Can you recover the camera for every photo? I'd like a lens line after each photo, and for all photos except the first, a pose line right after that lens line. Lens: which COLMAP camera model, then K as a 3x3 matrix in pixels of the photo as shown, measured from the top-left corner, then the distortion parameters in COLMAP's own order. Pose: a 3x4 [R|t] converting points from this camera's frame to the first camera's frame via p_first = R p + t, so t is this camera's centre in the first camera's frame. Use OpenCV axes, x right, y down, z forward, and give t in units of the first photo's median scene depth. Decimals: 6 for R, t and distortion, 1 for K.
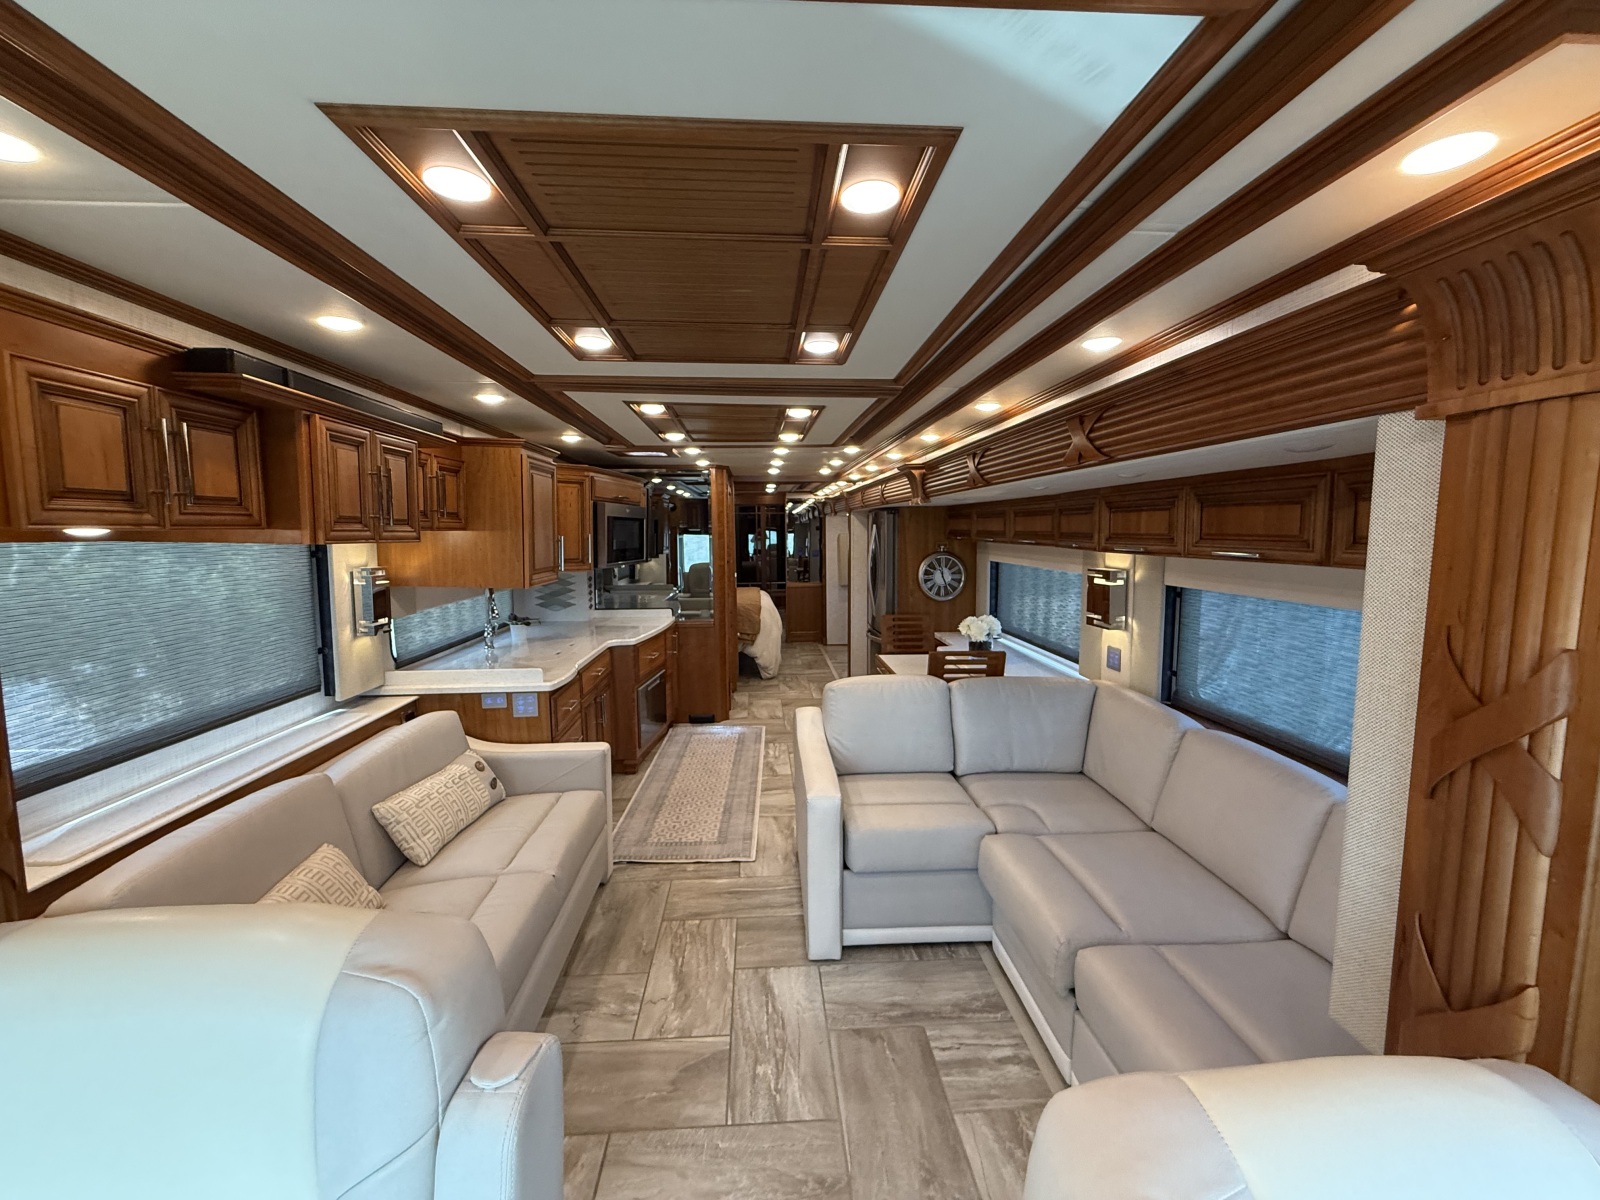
lens RADIAL K [[636.7, 0, 797.0], [0, 636.7, 597.3], [0, 0, 1]] dist [0.000846, -0.000327]
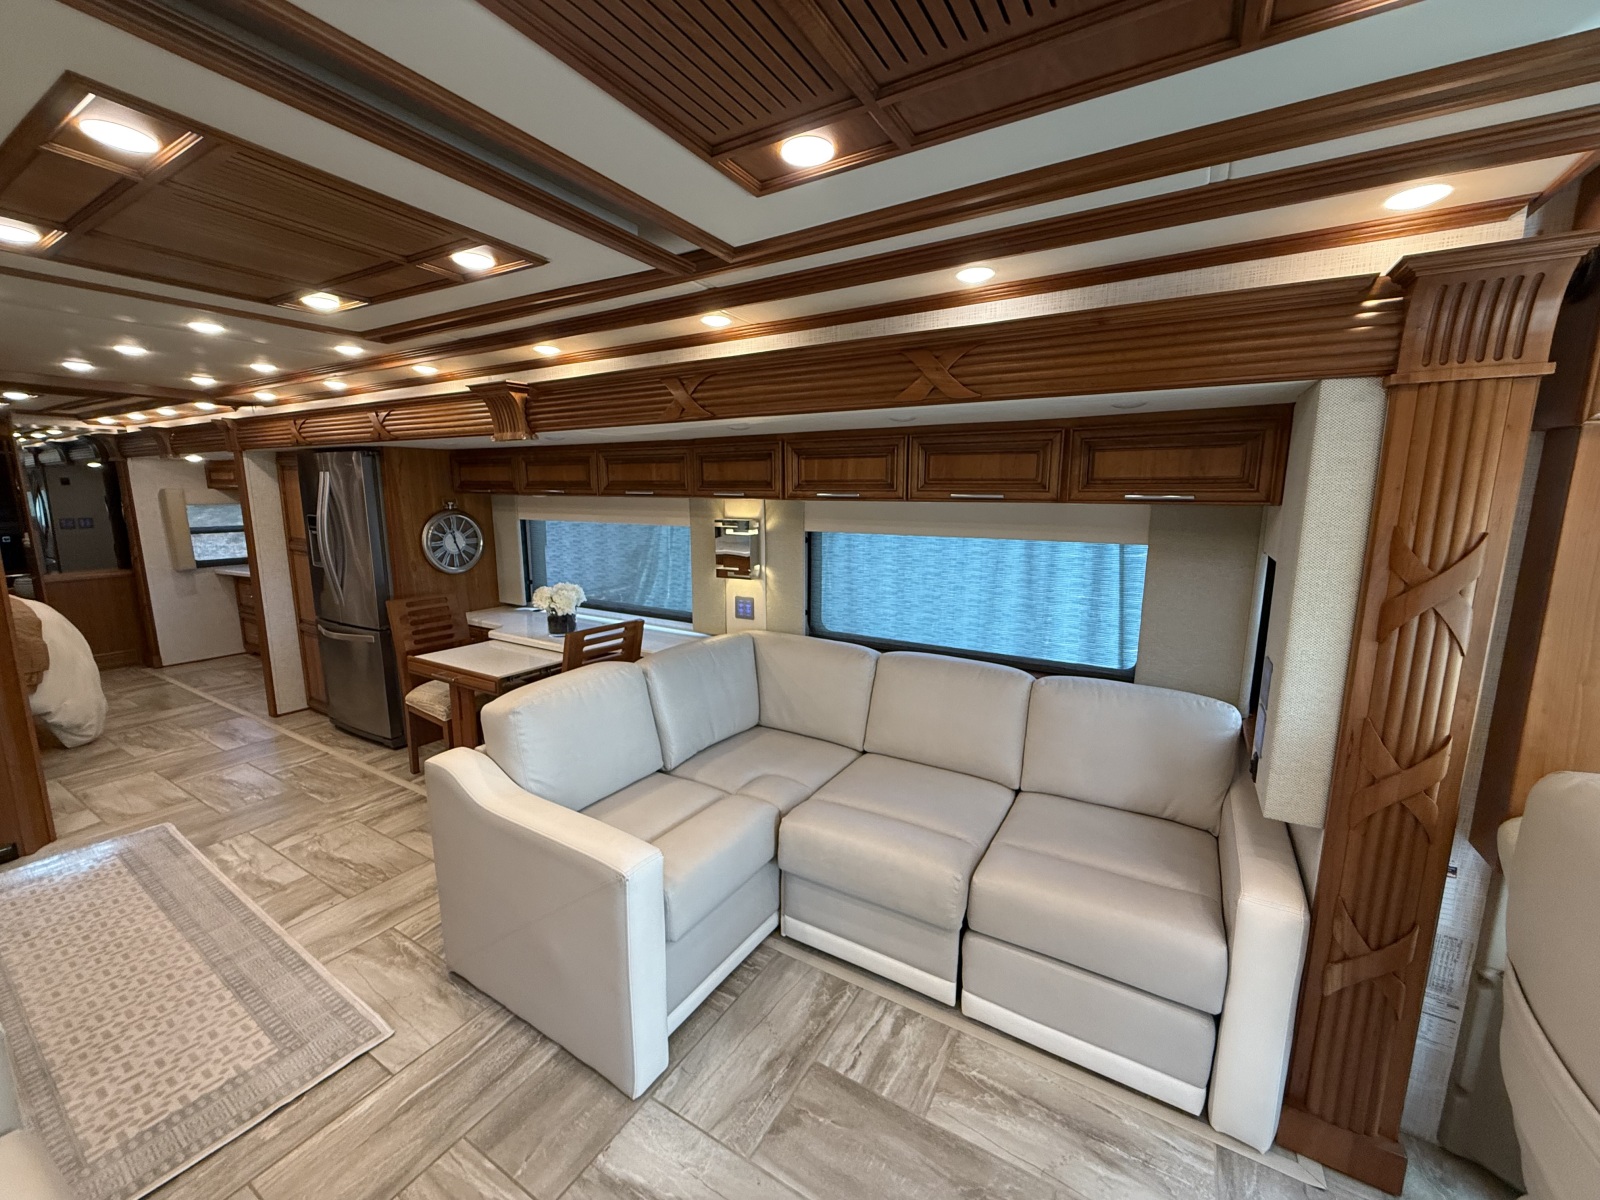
lens RADIAL K [[636.7, 0, 797.0], [0, 636.7, 597.3], [0, 0, 1]] dist [0.000846, -0.000327]
pose [[0.567977, -0.125402, 0.813435, -0.289516], [0.079715, 0.992060, 0.097279, -0.013491], [-0.819175, 0.009591, 0.573464, 0.361874]]
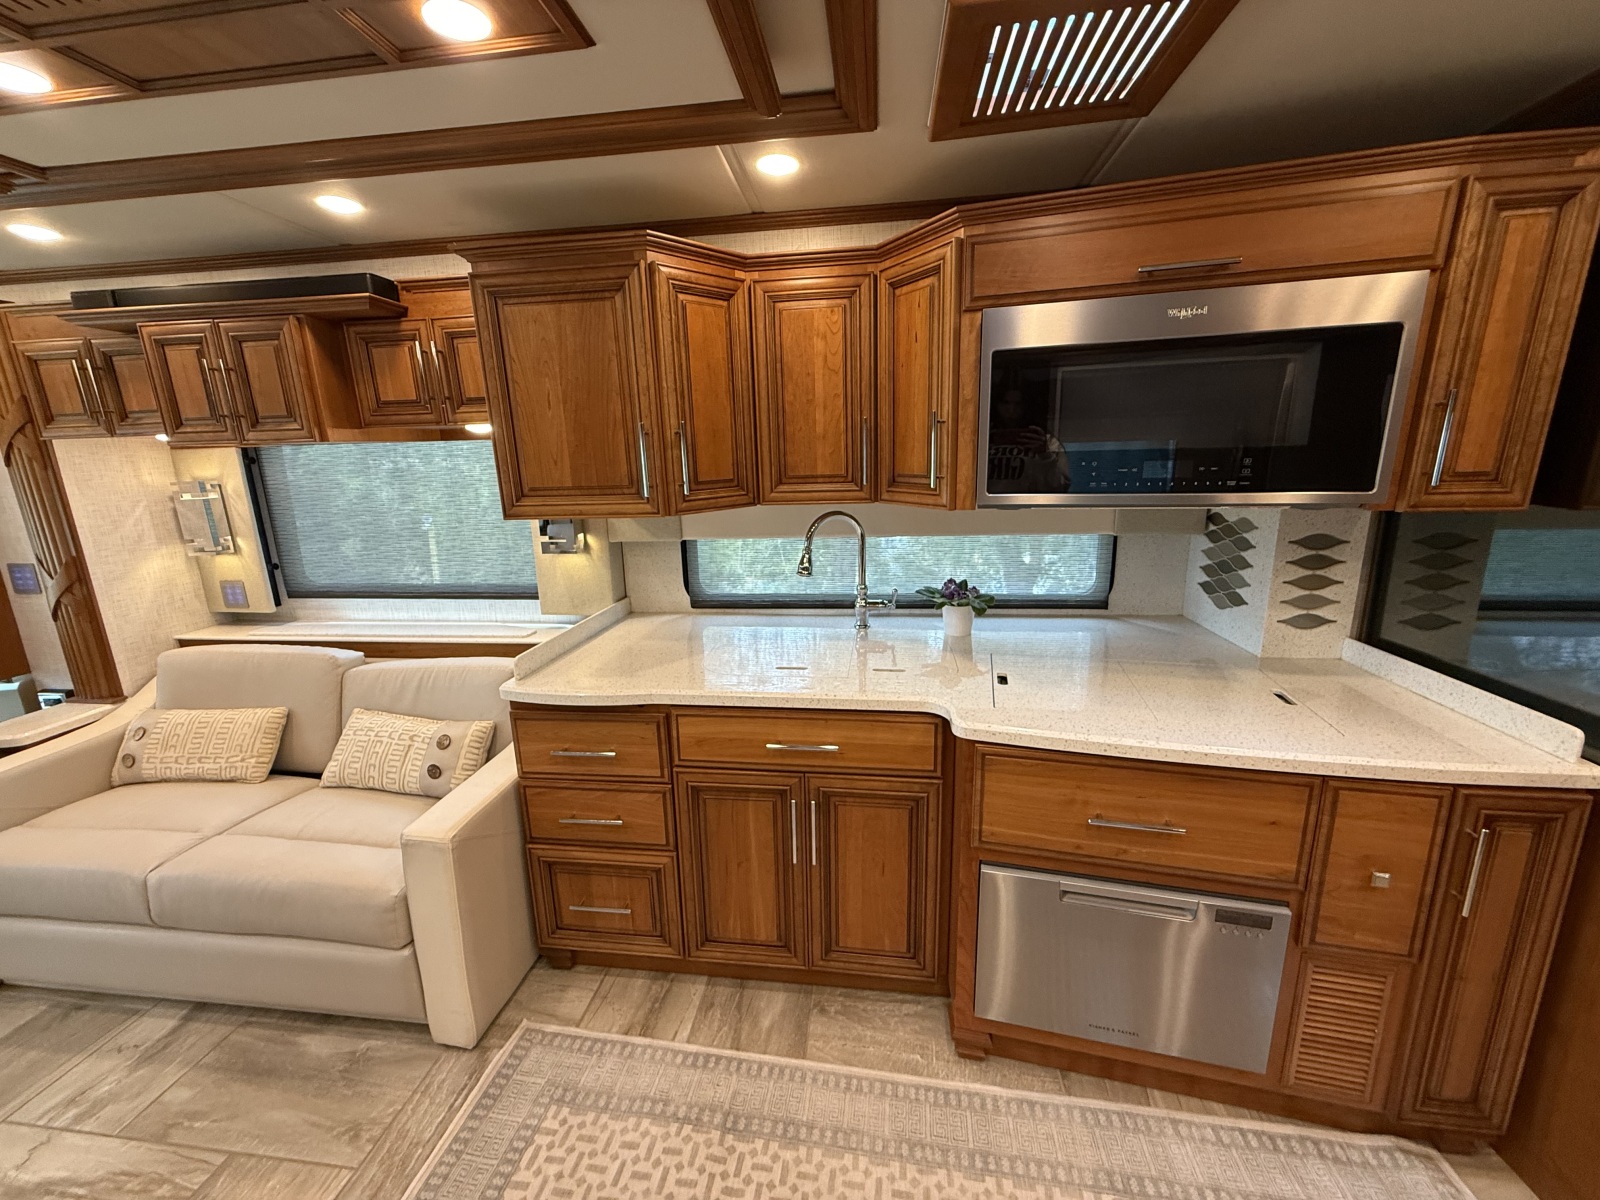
lens RADIAL K [[636.7, 0, 797.0], [0, 636.7, 597.3], [0, 0, 1]] dist [0.000846, -0.000327]
pose [[-0.192761, 0.218265, -0.956663, 0.095628], [-0.075941, 0.968705, 0.236314, -0.097851], [0.978303, 0.118202, -0.170154, 1.305715]]
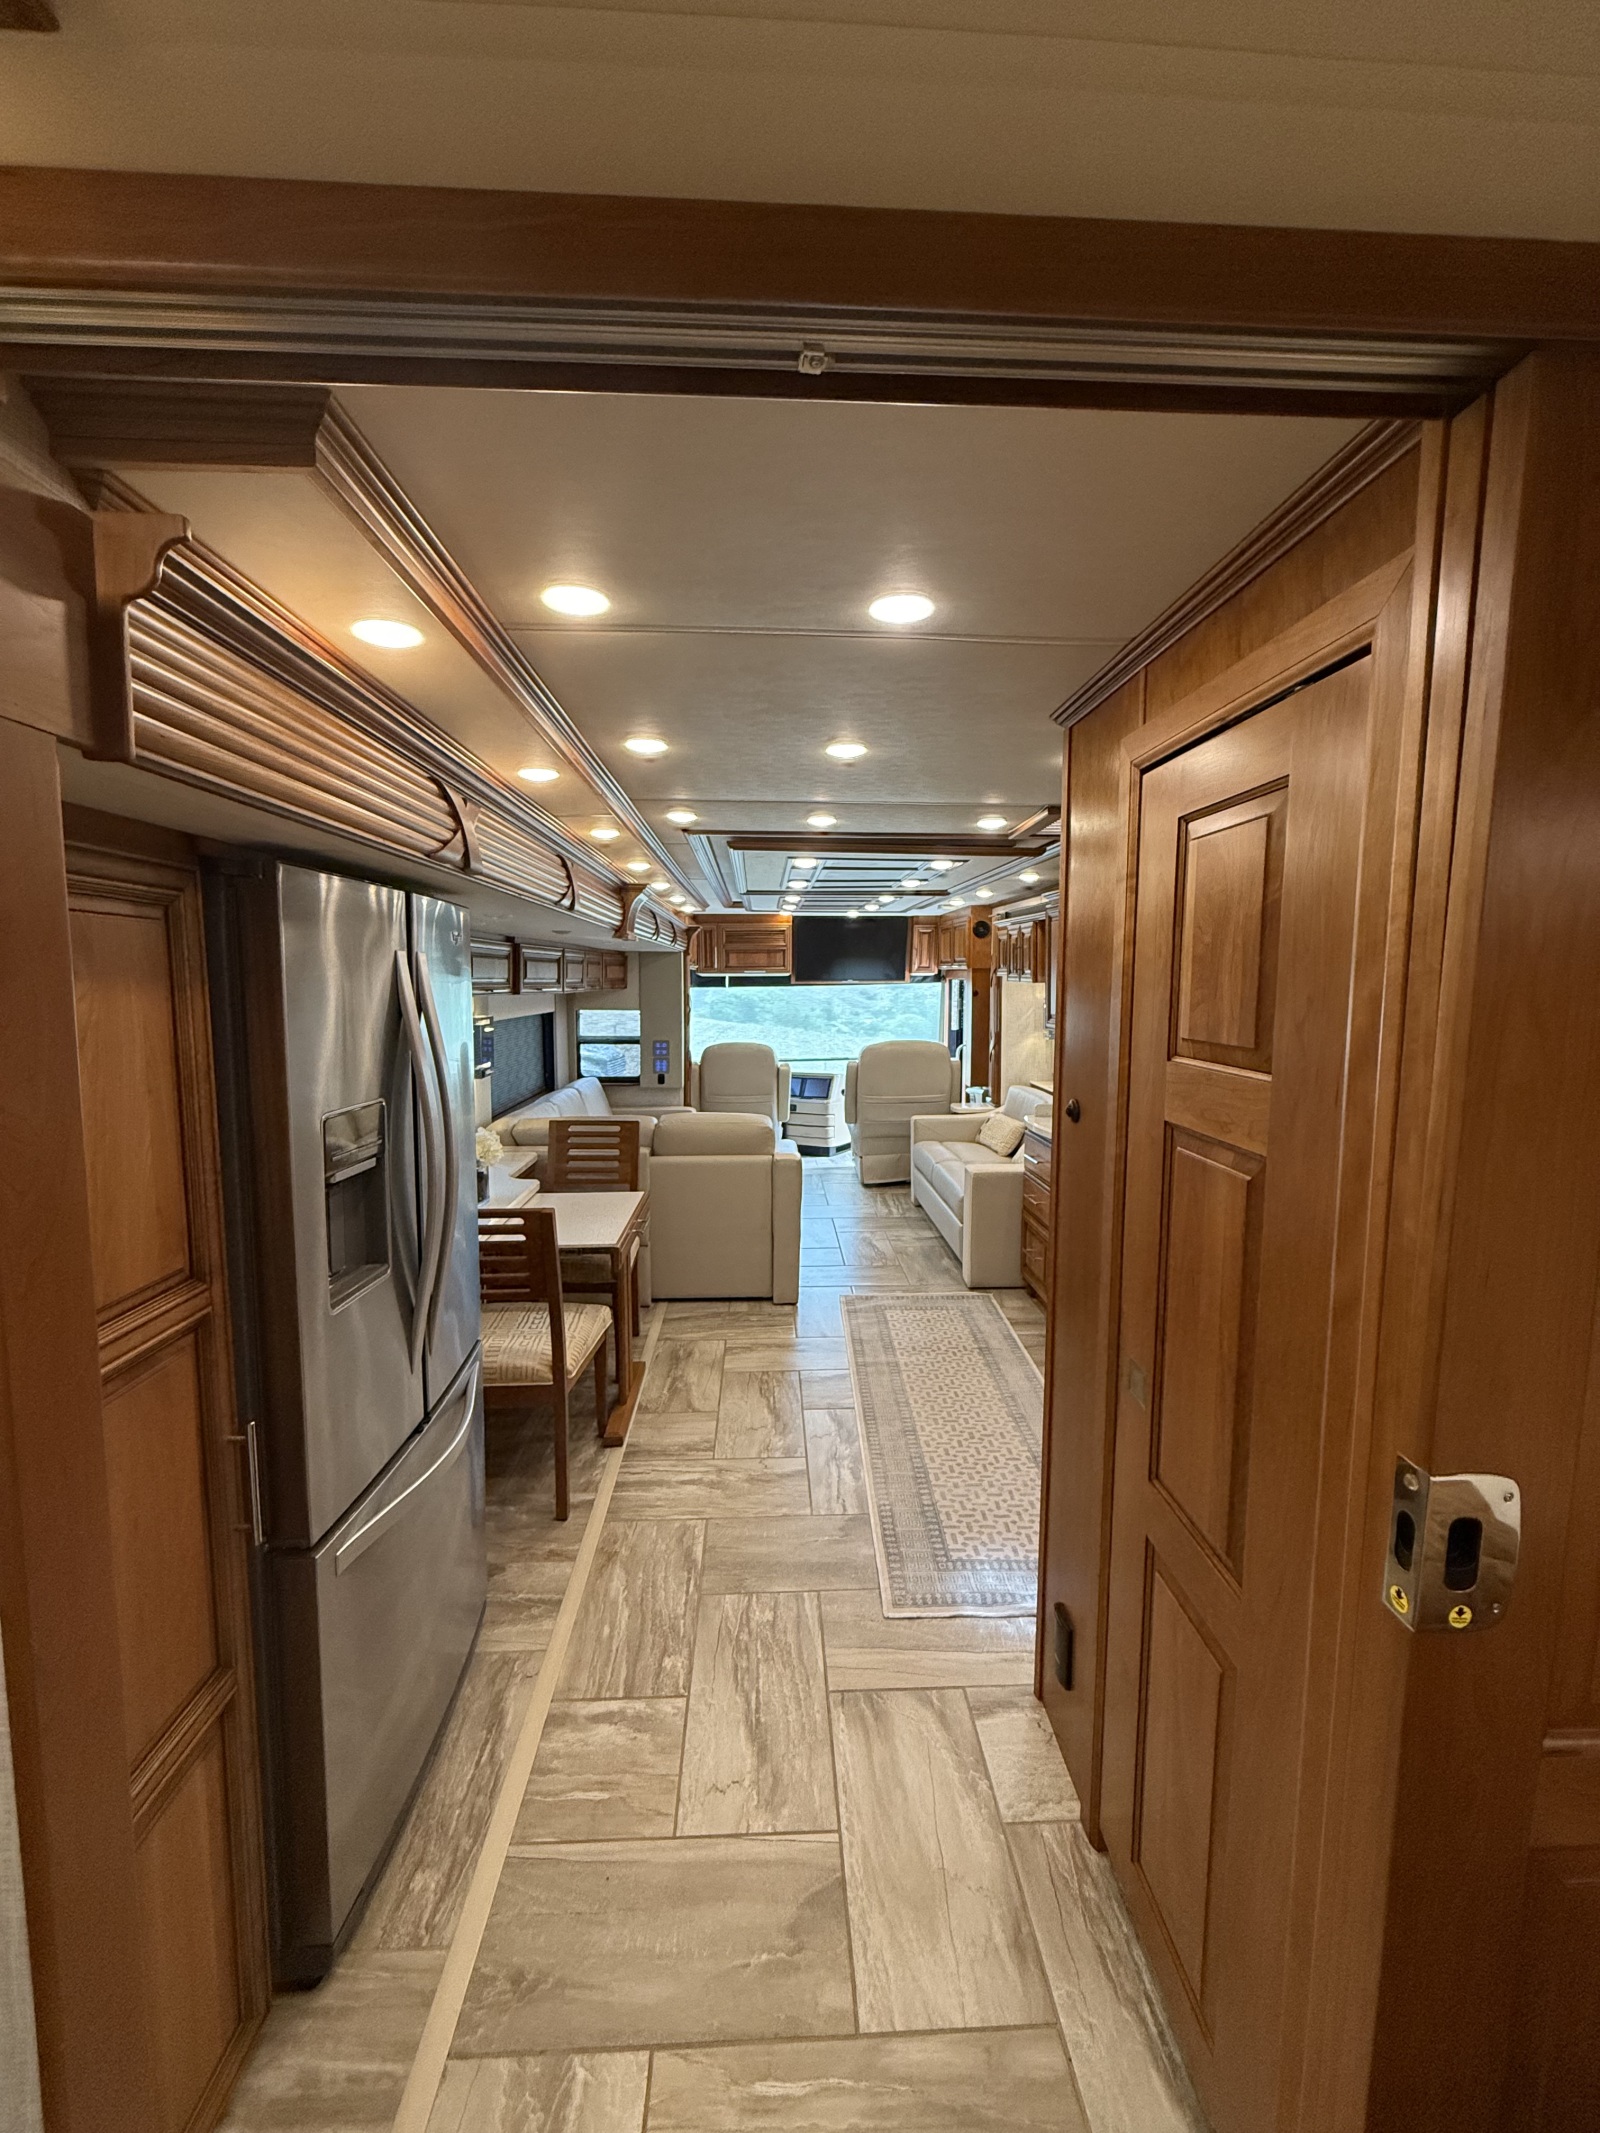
lens RADIAL K [[848.9, 0, 806.0], [0, 848.9, 1063.2], [0, 0, 1]] dist [0.000846, -0.000327]
pose [[-0.999919, -0.000309, 0.012705, -0.028987], [0.002330, 0.978310, 0.207135, -0.245525], [-0.012493, 0.207148, -0.978230, 2.317192]]
